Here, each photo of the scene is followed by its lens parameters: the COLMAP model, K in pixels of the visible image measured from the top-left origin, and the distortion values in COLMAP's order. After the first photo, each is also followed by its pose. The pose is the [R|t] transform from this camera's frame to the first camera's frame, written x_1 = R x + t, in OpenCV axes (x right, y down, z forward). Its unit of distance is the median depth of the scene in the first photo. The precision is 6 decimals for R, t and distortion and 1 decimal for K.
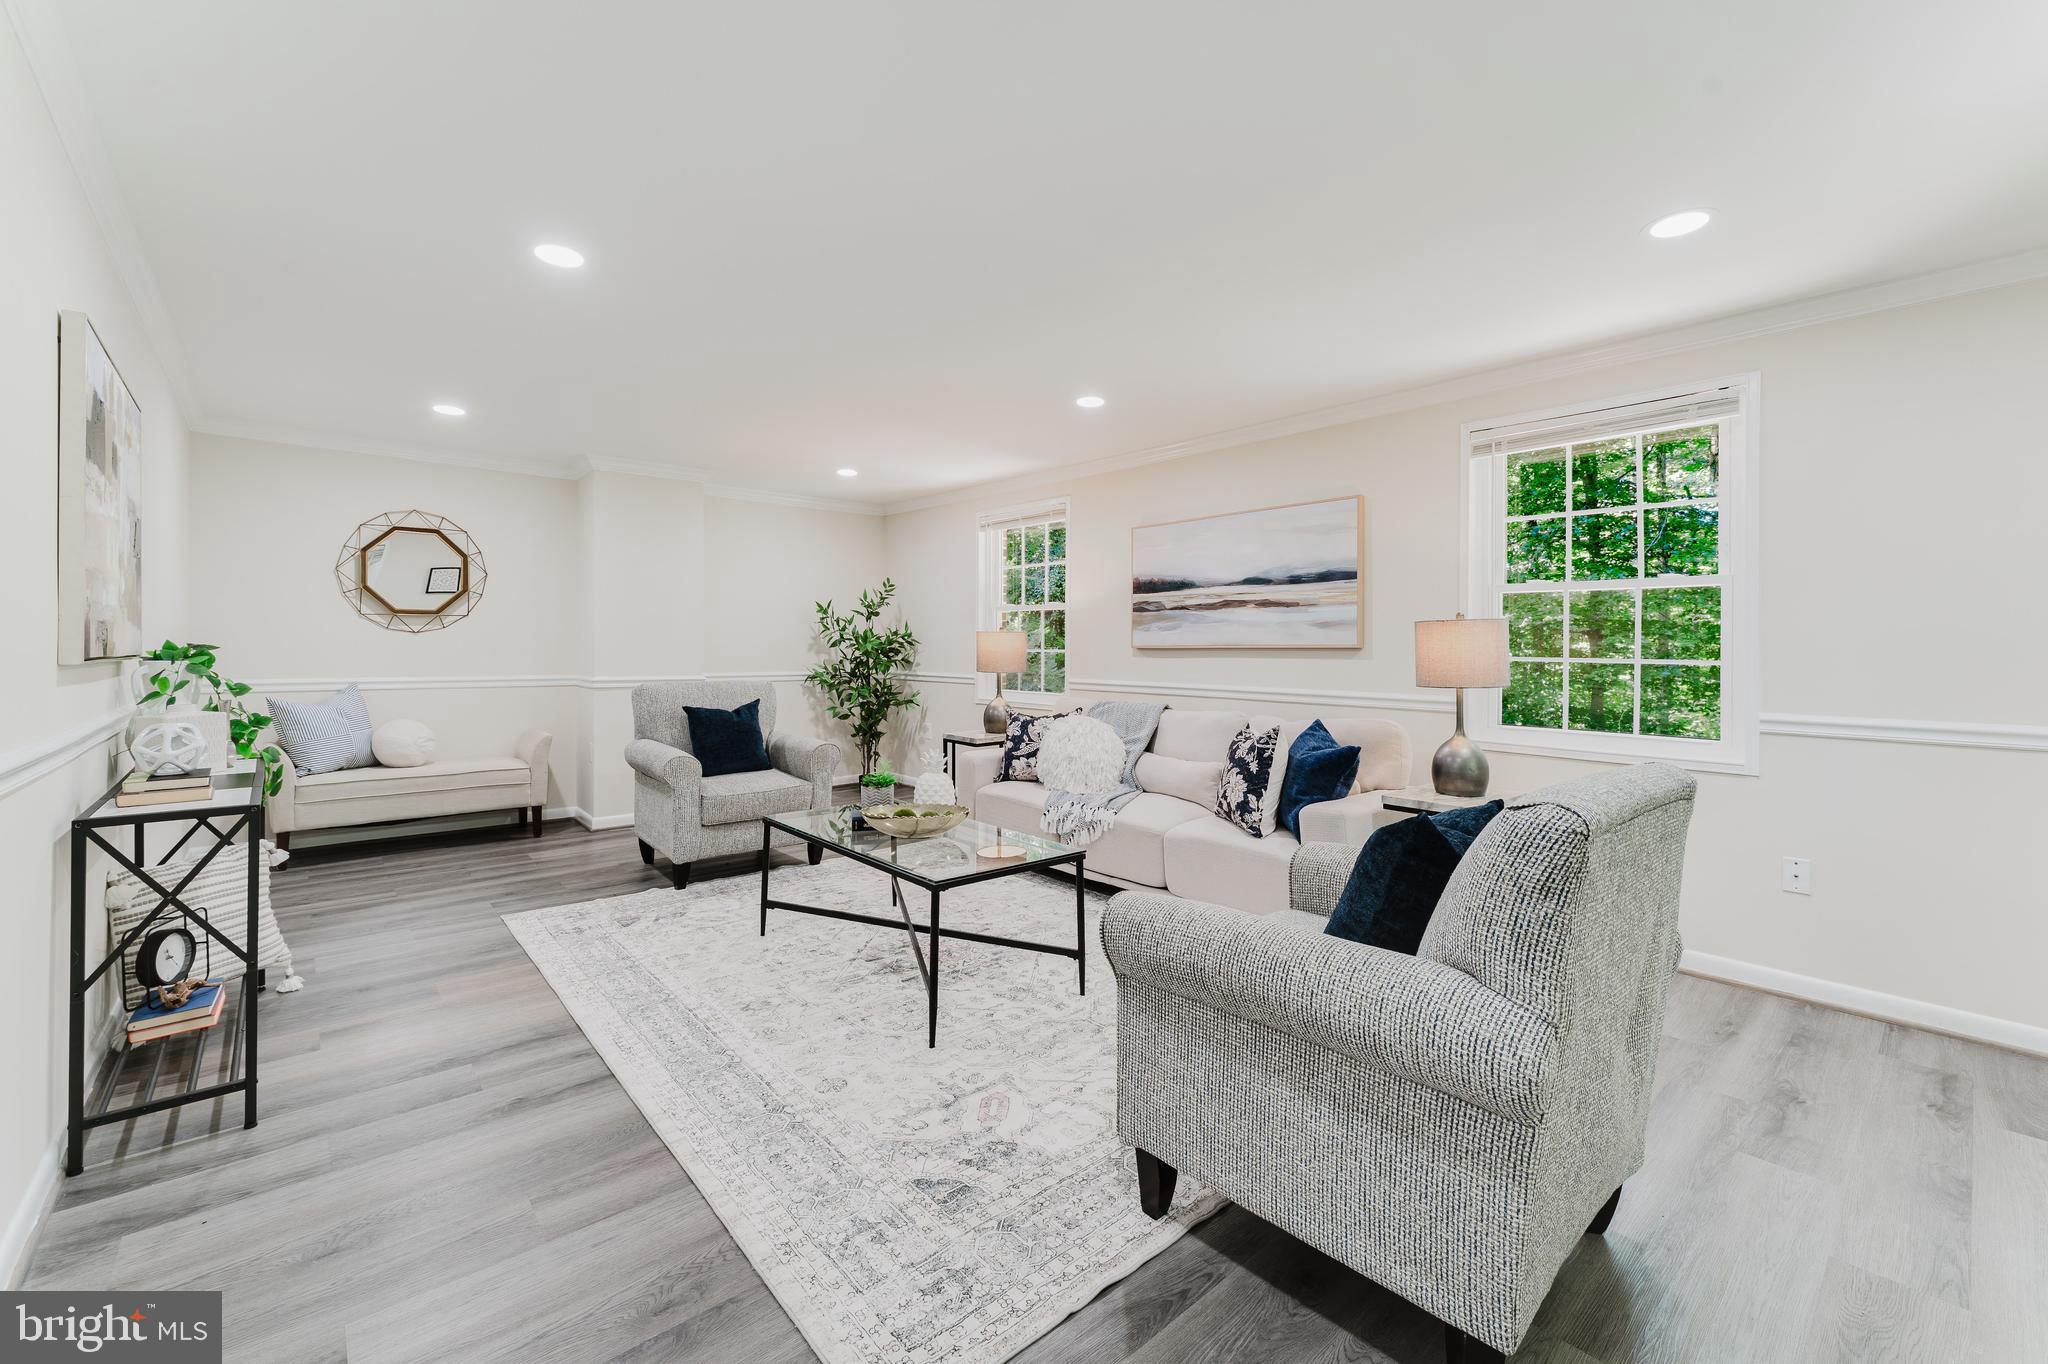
lens RADIAL K [[844.3, 0, 1034.1], [0, 844.3, 671.4], [0, 0, 1]] dist [-0.000495, -0.000045]
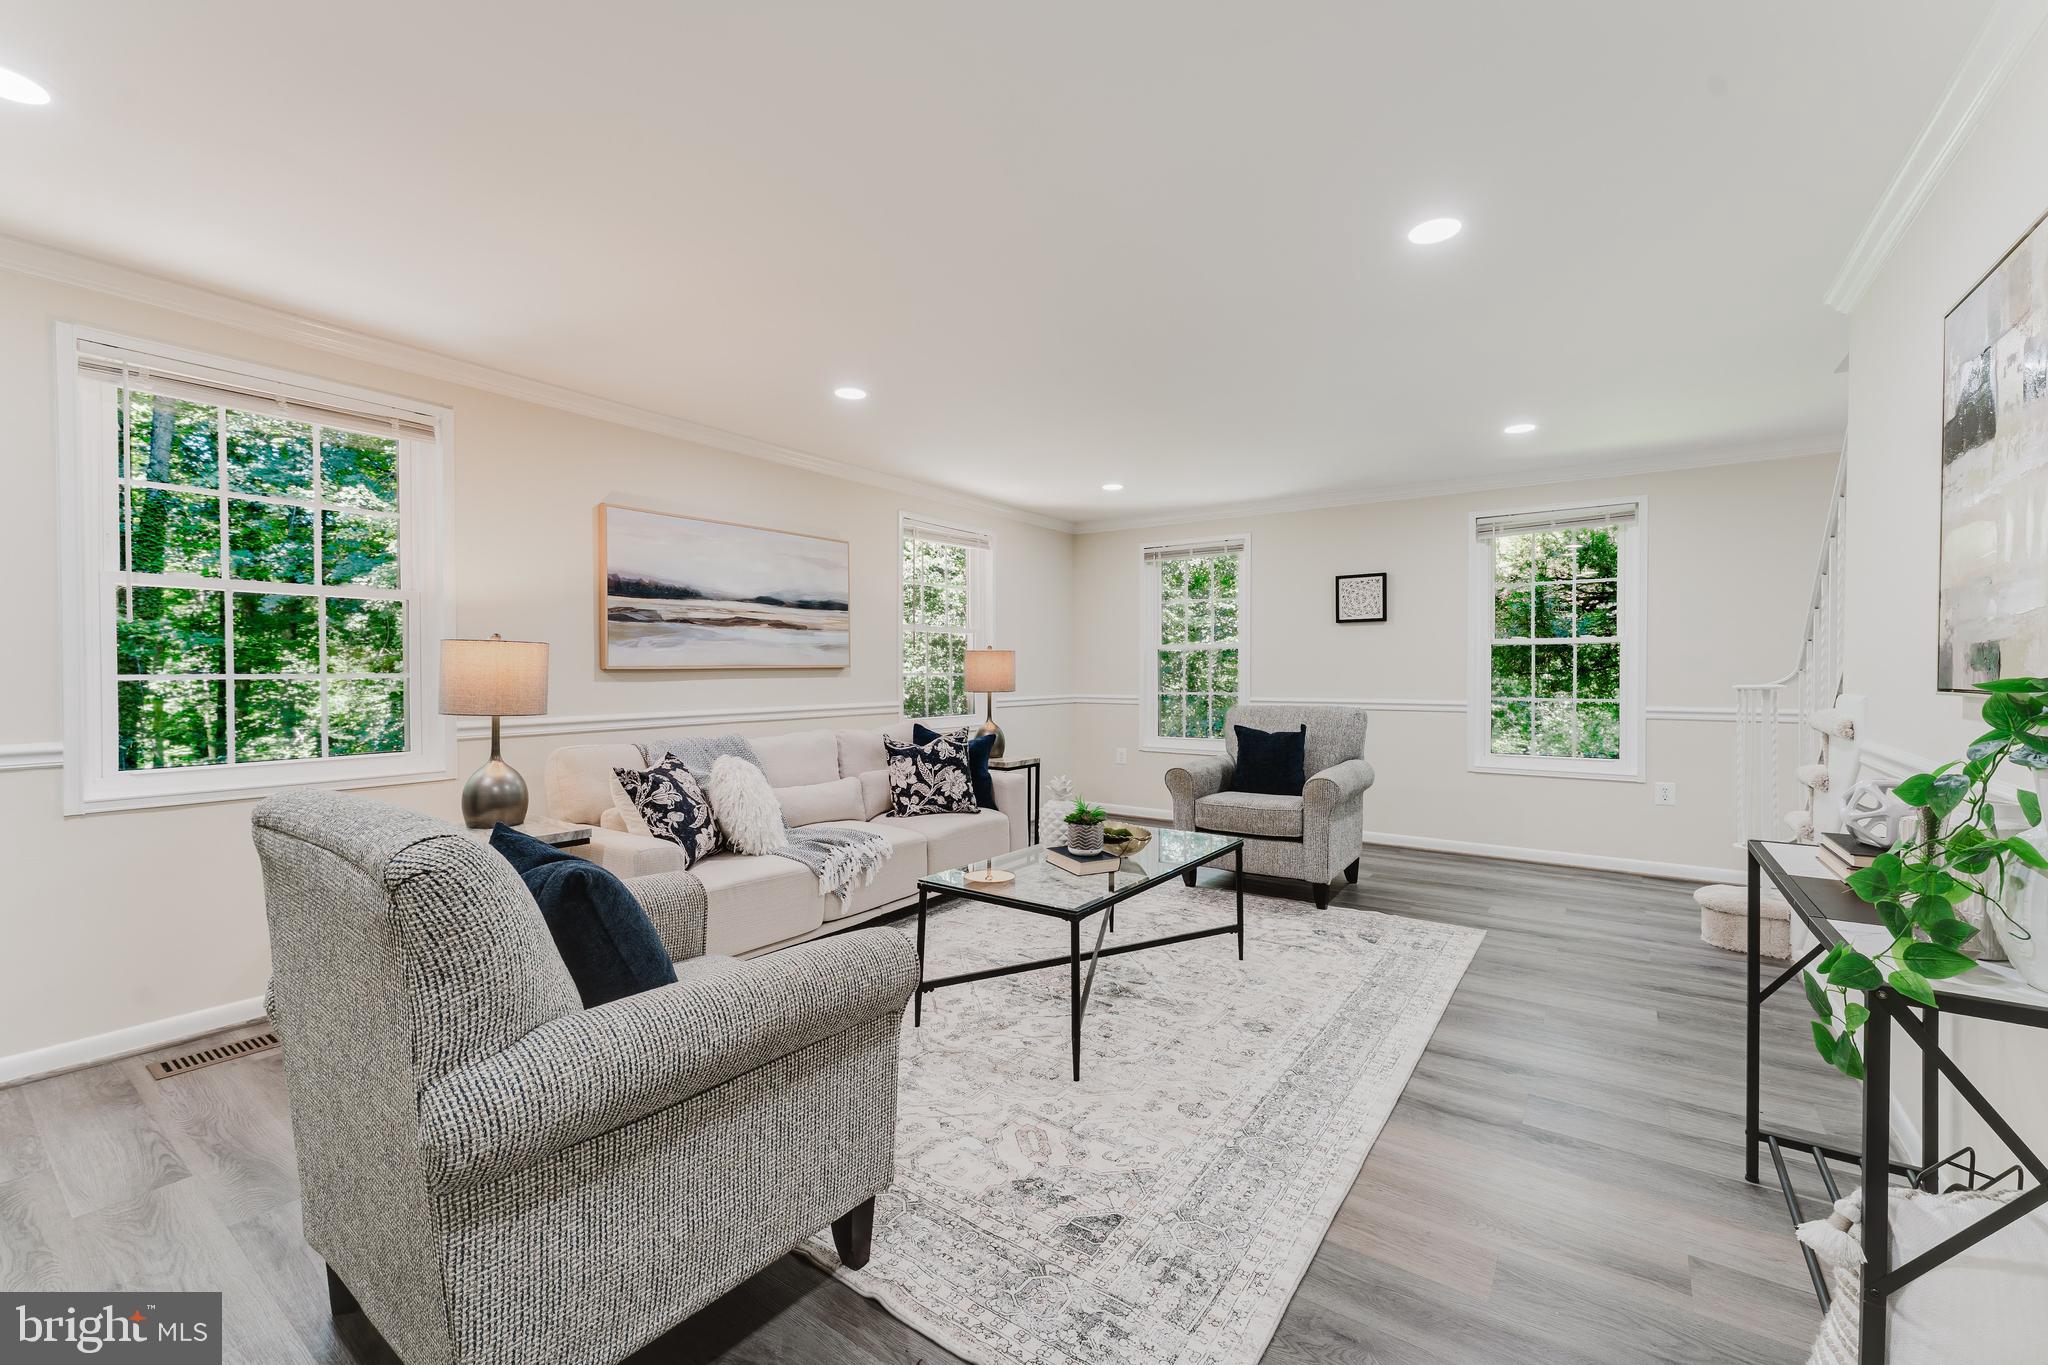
lens RADIAL K [[832.2, 0, 1028.4], [0, 832.2, 682.1], [0, 0, 1]] dist [0.000140, -0.000175]
pose [[-0.230712, -0.022516, 0.972762, -0.990435], [0.027034, 0.999198, 0.029540, -0.041085], [-0.972646, 0.033113, -0.229918, 1.200445]]
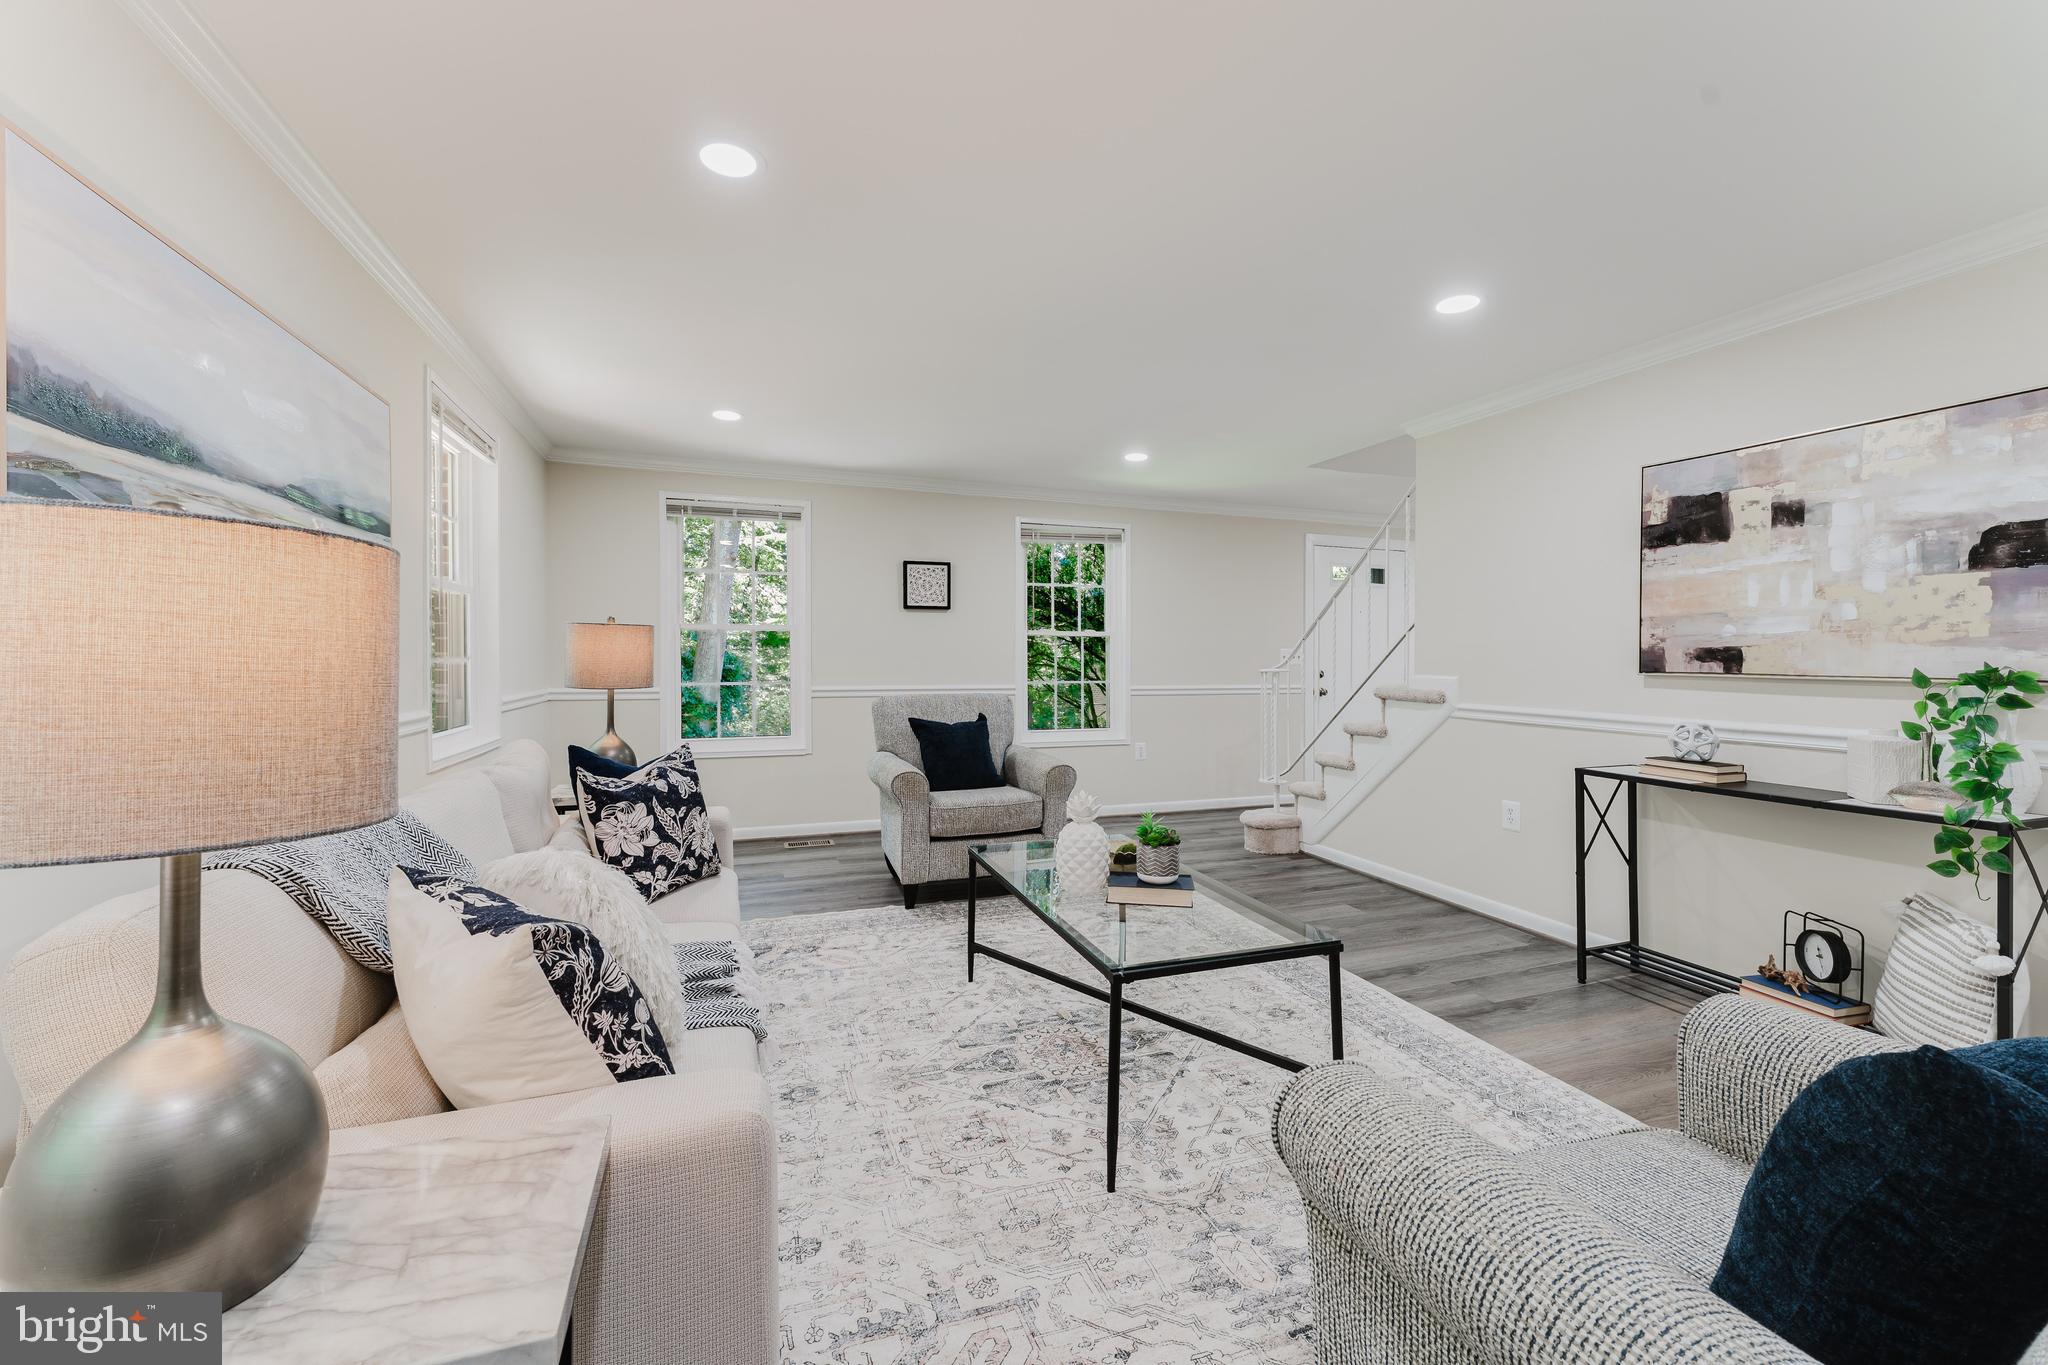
lens RADIAL K [[827.5, 0, 1033.2], [0, 827.5, 660.7], [0, 0, 1]] dist [-0.000592, -0.000168]
pose [[-0.931394, -0.016933, 0.363620, -0.329488], [-0.004643, 0.999389, 0.034646, -0.048660], [-0.363984, 0.030581, -0.930903, 1.639704]]
